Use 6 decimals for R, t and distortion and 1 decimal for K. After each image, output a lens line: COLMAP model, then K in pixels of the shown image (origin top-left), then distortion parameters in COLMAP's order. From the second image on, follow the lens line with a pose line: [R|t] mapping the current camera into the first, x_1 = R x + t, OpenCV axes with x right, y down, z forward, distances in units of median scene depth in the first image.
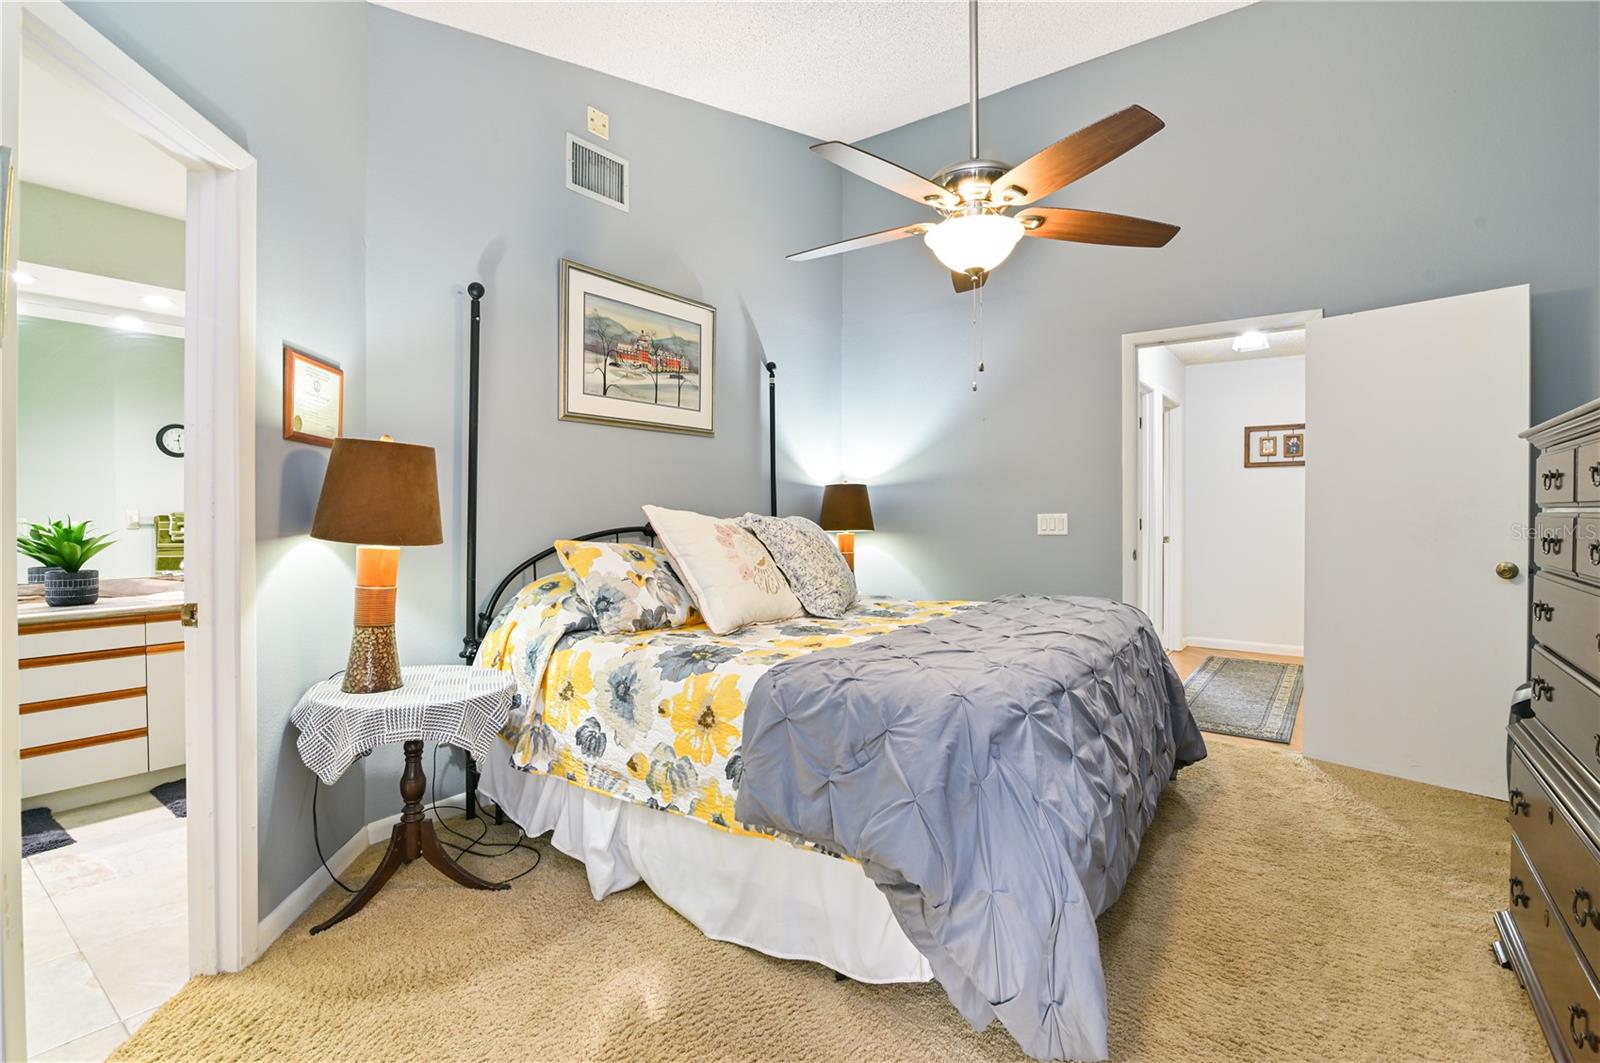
lens RADIAL K [[750.5, 0, 803.0], [0, 750.5, 524.5], [0, 0, 1]] dist [-0.024637, 0.000700]
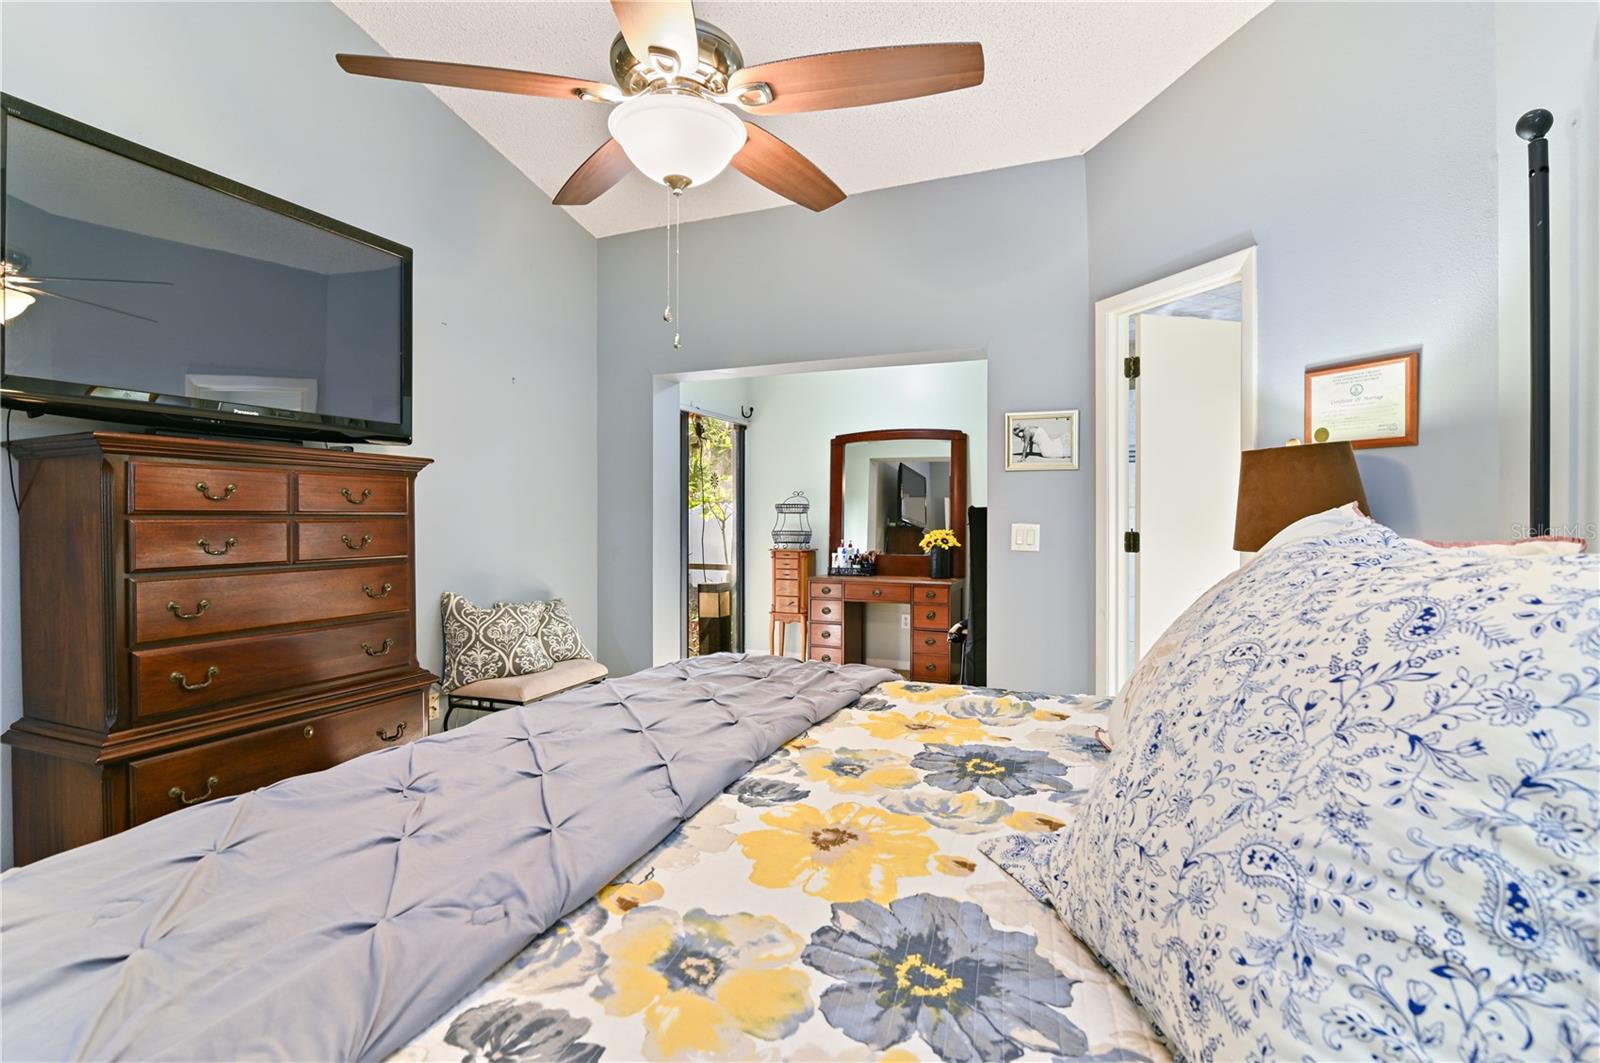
lens RADIAL K [[739.4, 0, 798.1], [0, 739.4, 528.9], [0, 0, 1]] dist [-0.017127, -0.000554]
pose [[-0.976435, 0.010084, -0.215575, 0.186321], [0.002714, 0.999403, 0.034456, -0.022872], [0.215794, 0.033059, -0.975879, 1.169342]]
